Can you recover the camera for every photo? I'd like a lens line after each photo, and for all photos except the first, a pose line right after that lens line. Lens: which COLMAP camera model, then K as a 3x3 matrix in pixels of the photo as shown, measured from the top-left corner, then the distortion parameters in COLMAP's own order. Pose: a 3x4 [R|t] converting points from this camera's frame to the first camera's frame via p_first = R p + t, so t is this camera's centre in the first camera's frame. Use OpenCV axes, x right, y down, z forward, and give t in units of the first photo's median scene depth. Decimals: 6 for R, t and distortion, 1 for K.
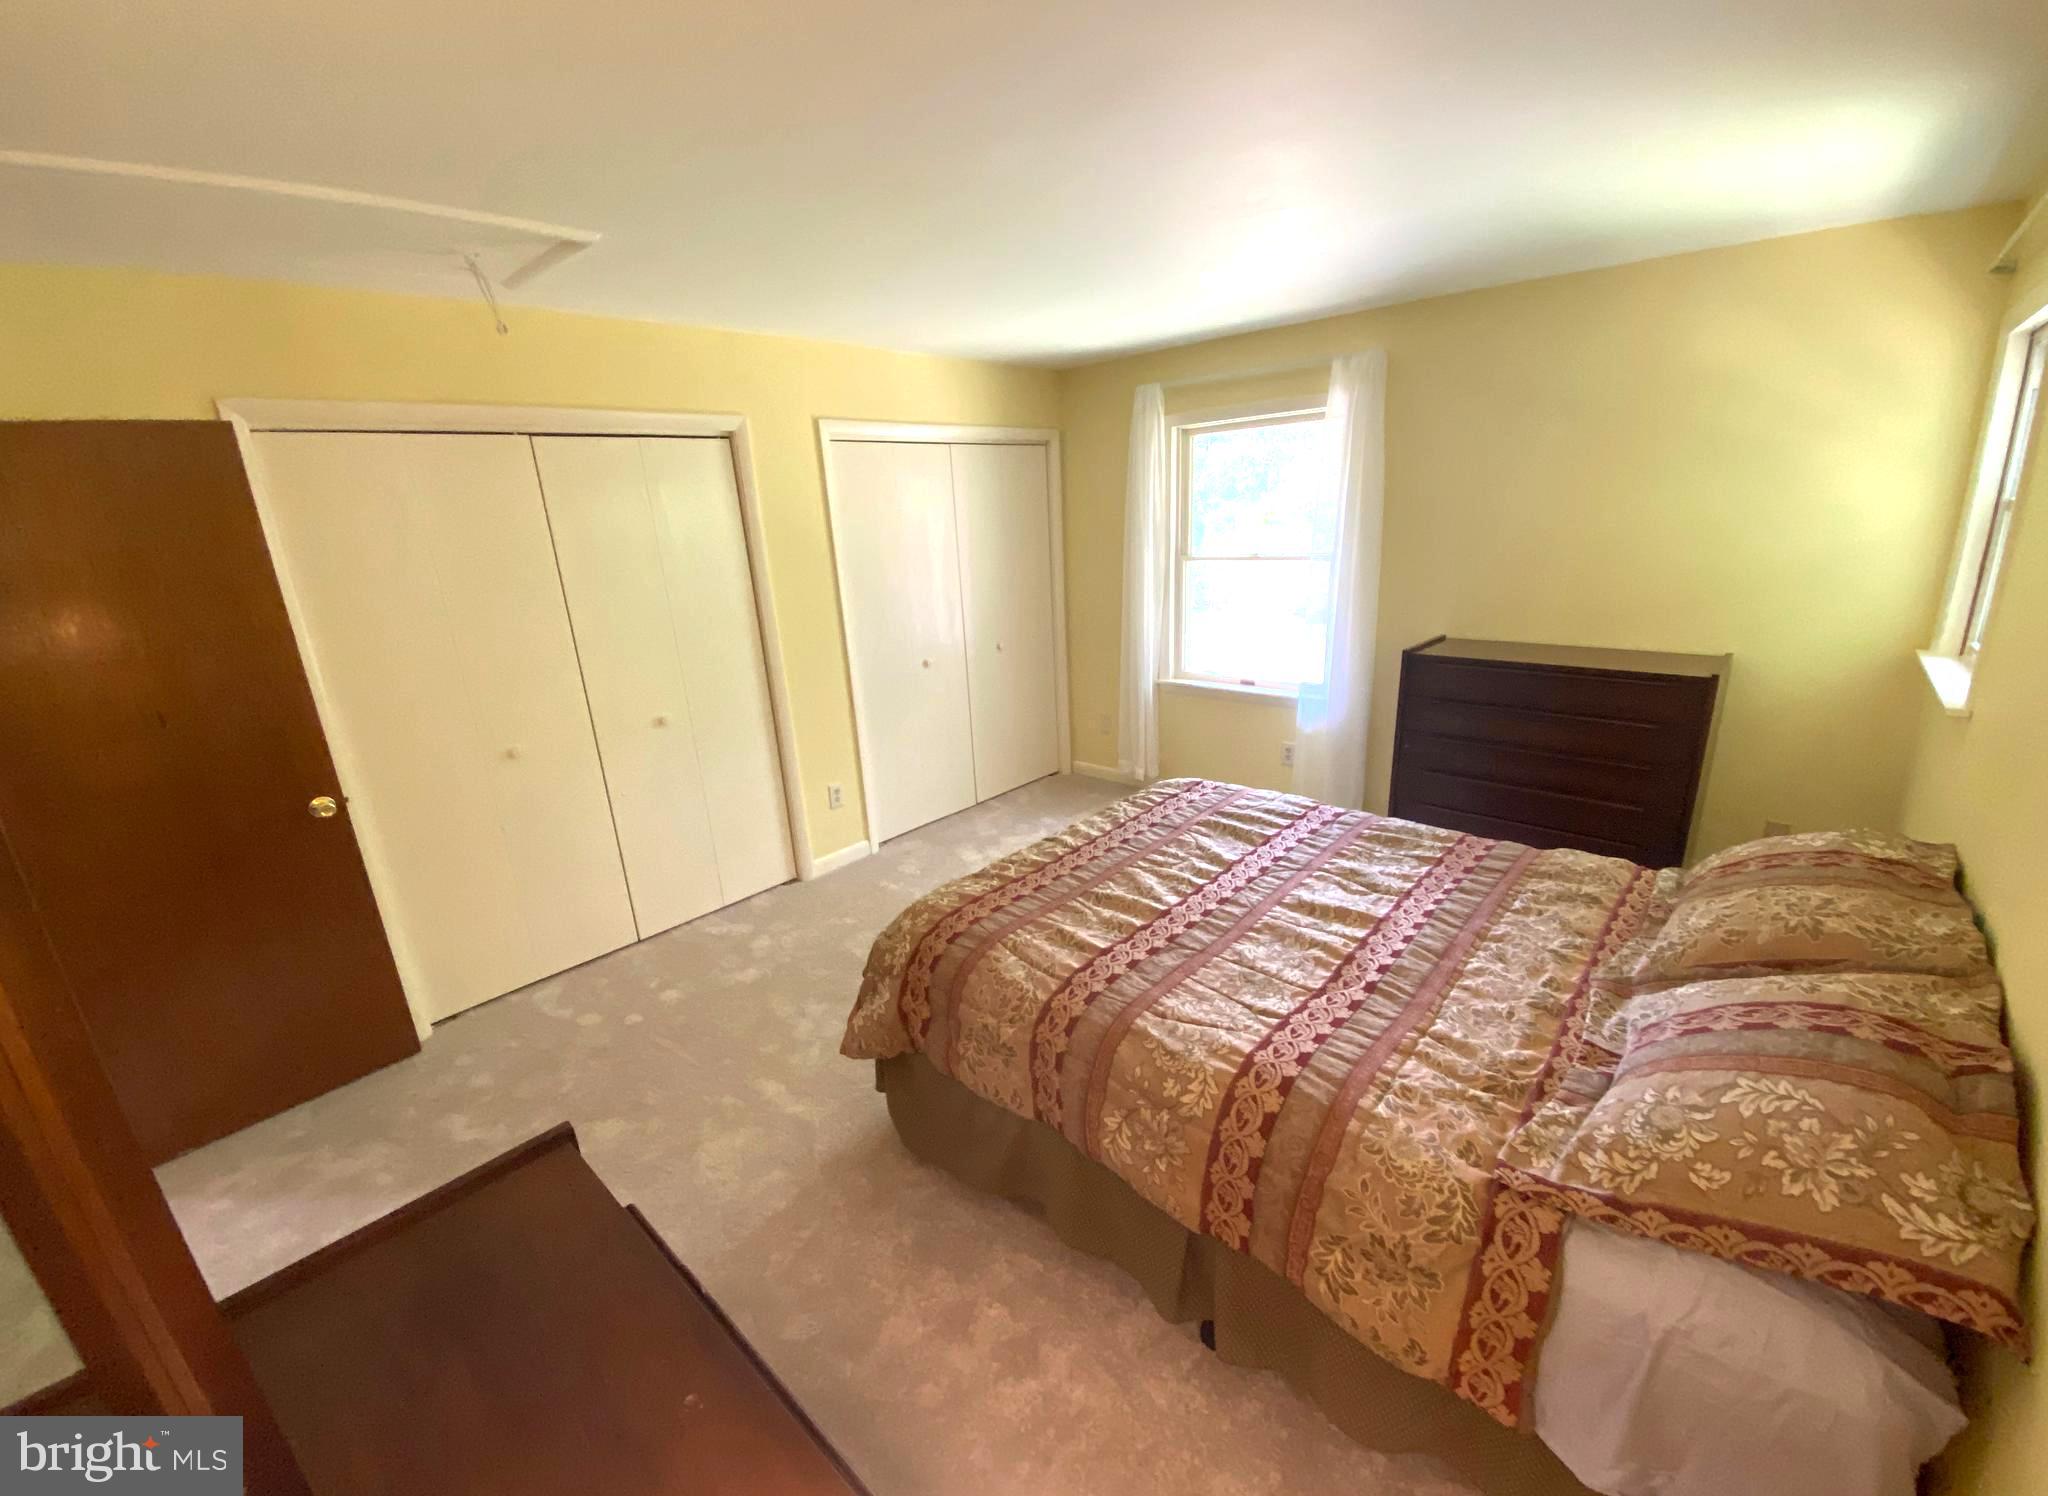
lens RADIAL K [[795.7, 0, 1022.6], [0, 795.7, 788.8], [0, 0, 1]] dist [0.000231, 0.000004]
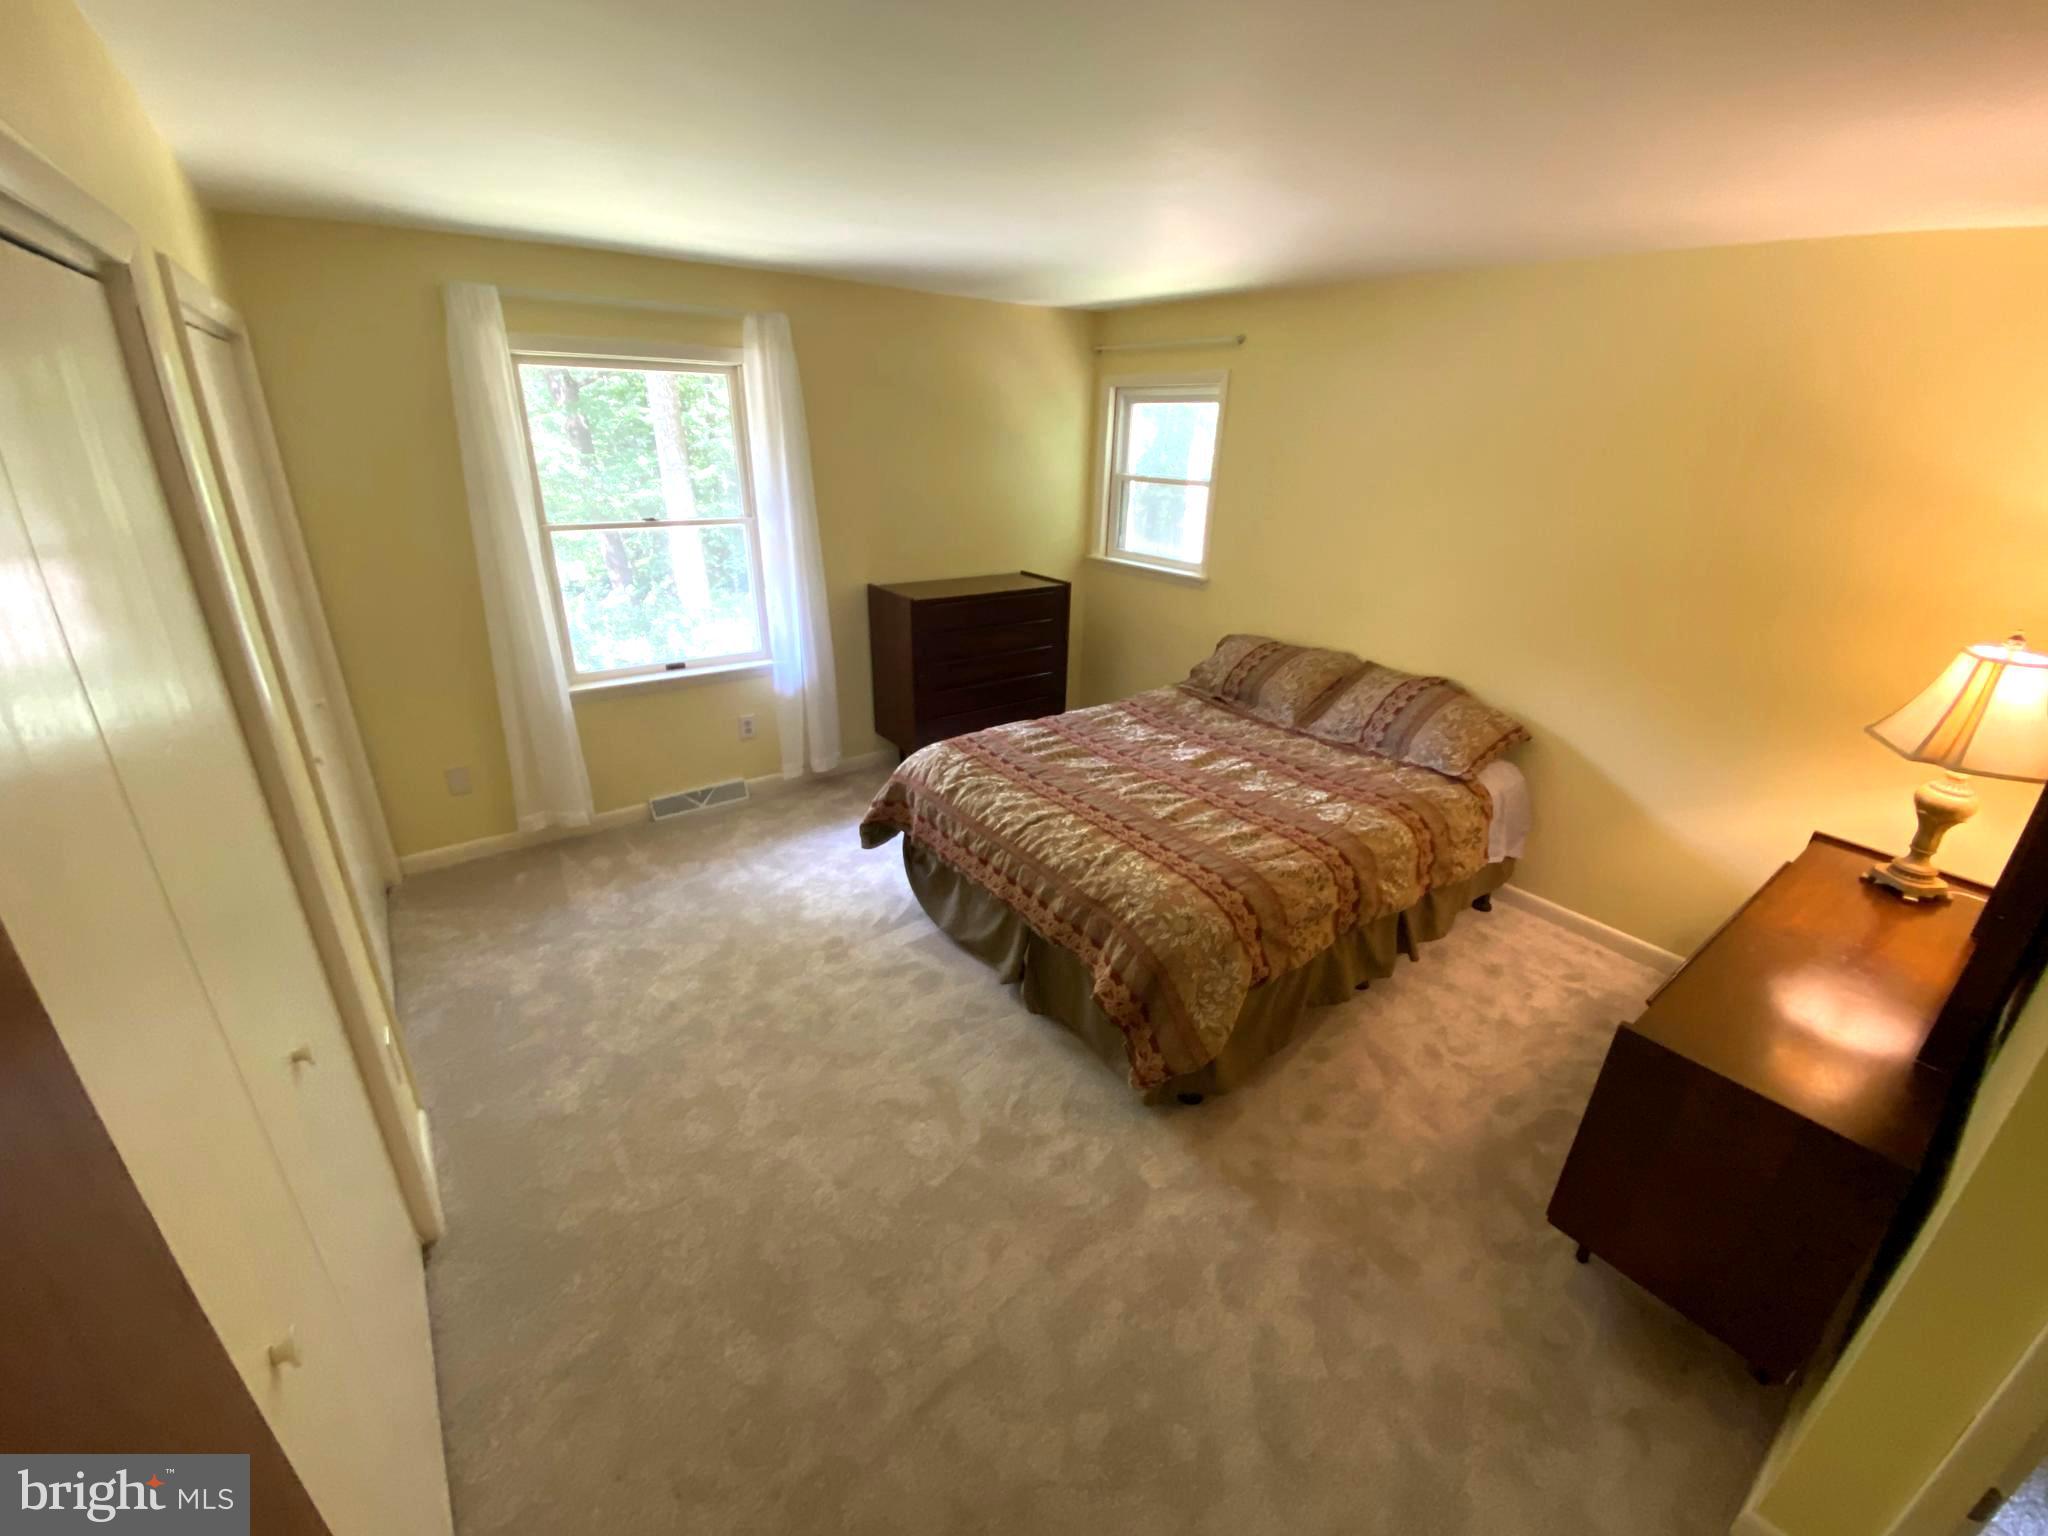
lens RADIAL K [[836.5, 0, 1024.0], [0, 836.5, 768.0], [0, 0, 1]] dist [0.025341, -0.022533]
pose [[0.178126, -0.323484, 0.929317, -1.002106], [0.290905, 0.919517, 0.264314, -0.303174], [-0.940024, 0.223262, 0.257893, 0.798897]]
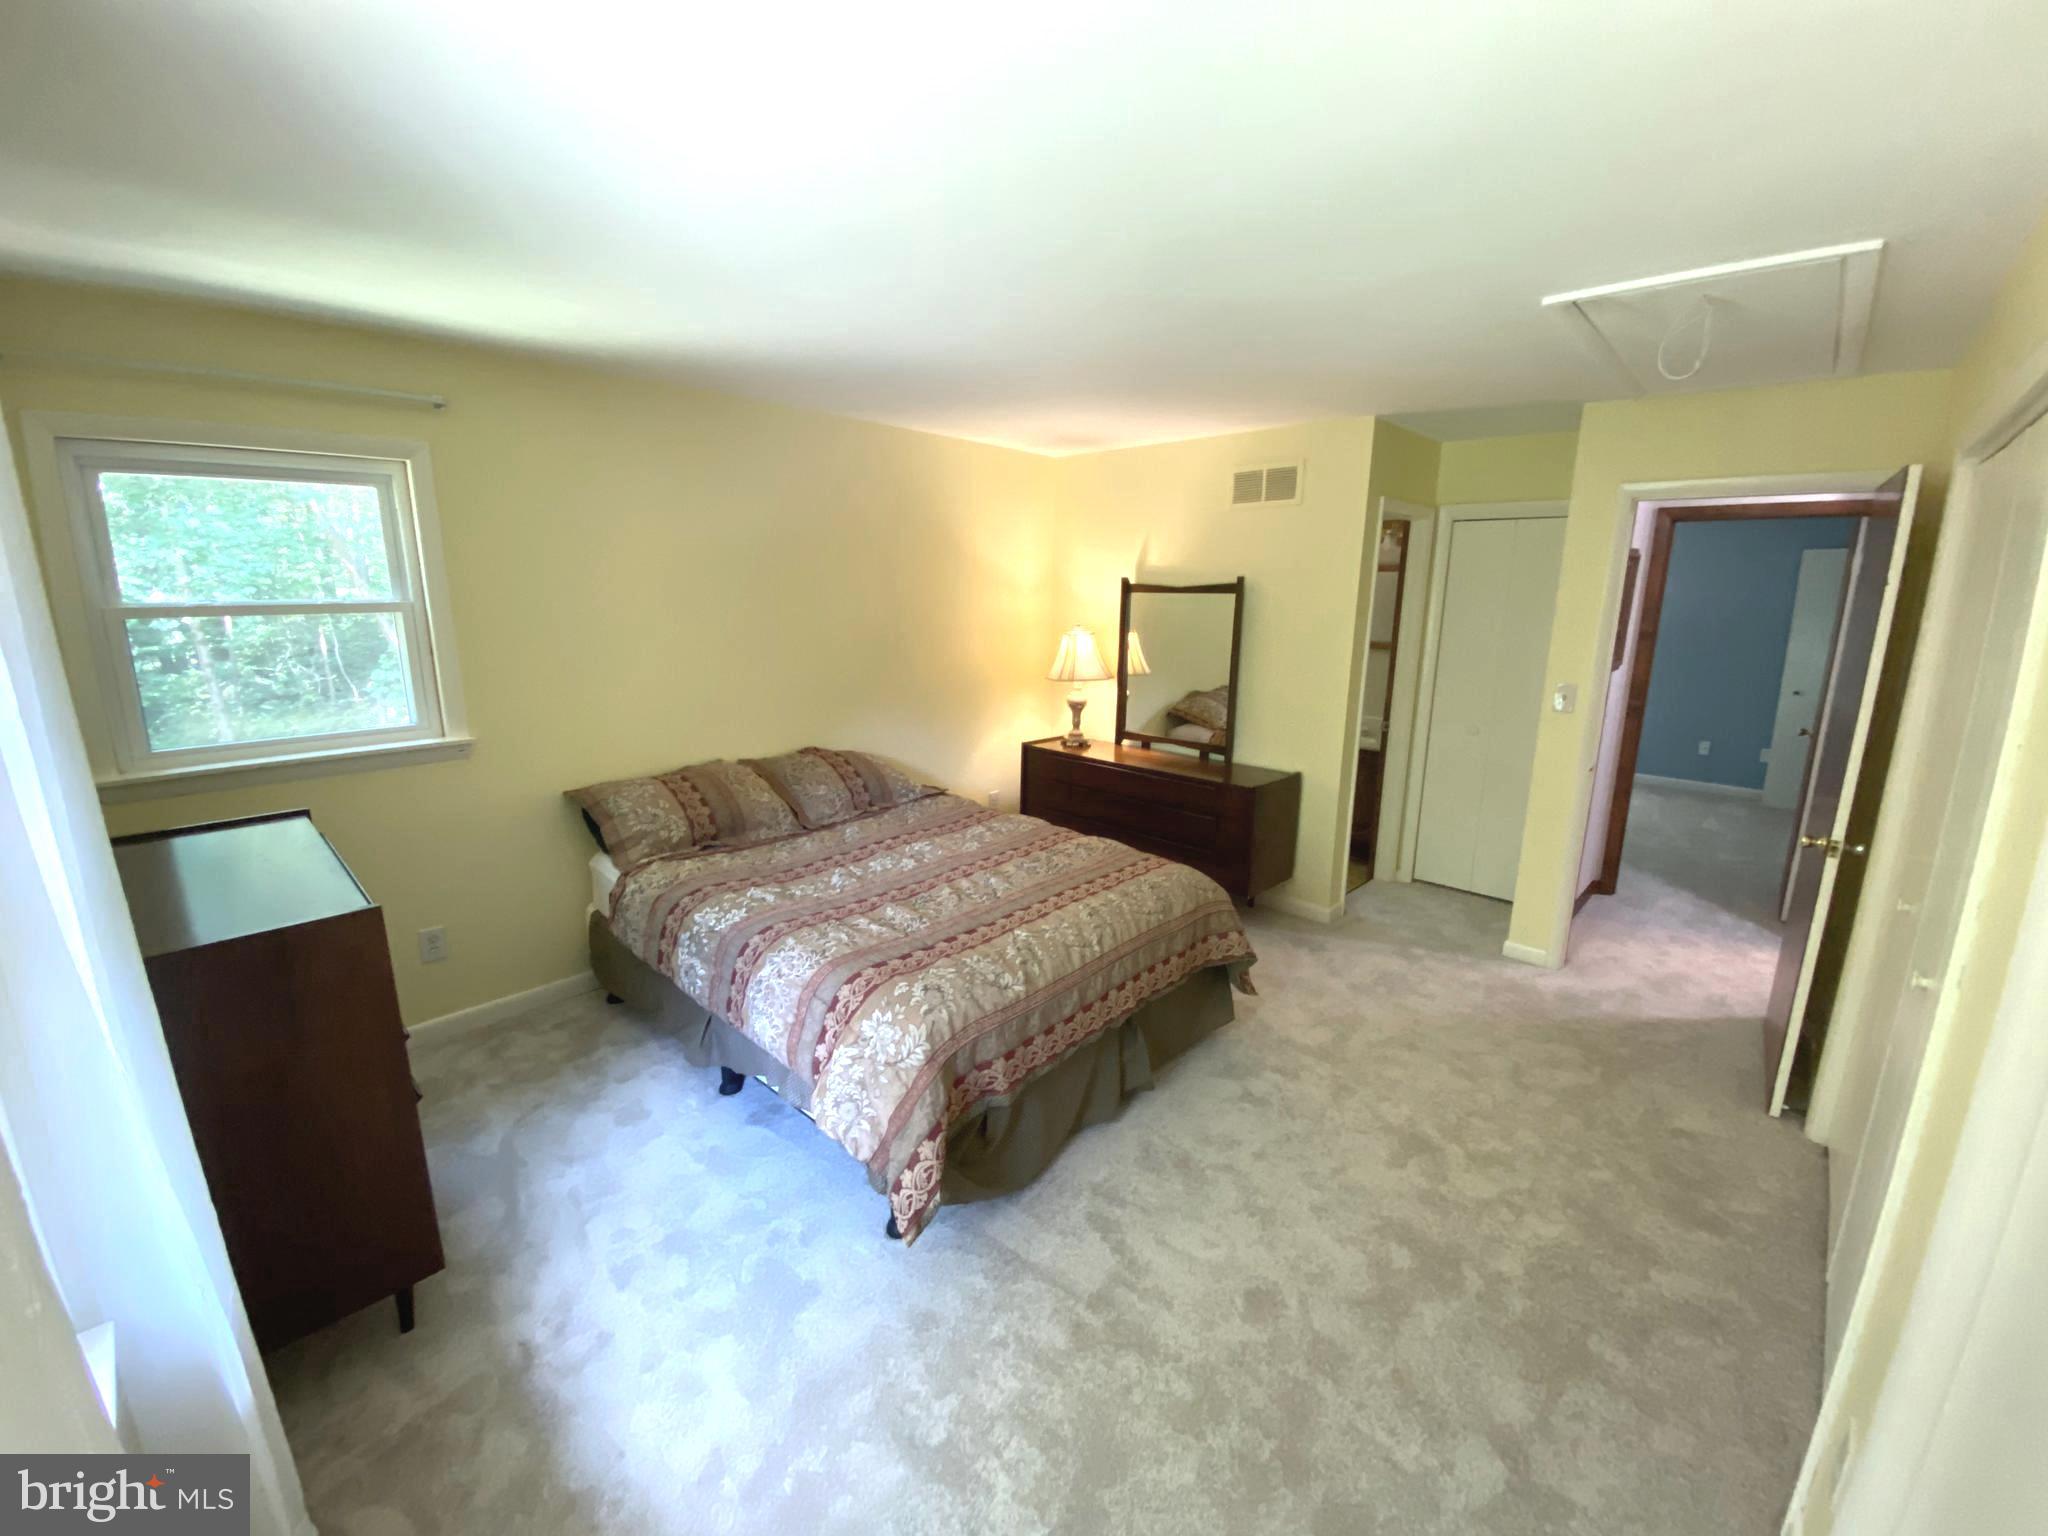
lens RADIAL K [[836.5, 0, 1024.0], [0, 836.5, 768.0], [0, 0, 1]] dist [0.025341, -0.022533]
pose [[-0.999049, 0.041842, 0.012230, 0.125639], [0.041987, 0.848177, 0.528046, -0.679840], [0.011722, 0.528057, -0.849128, 1.922456]]
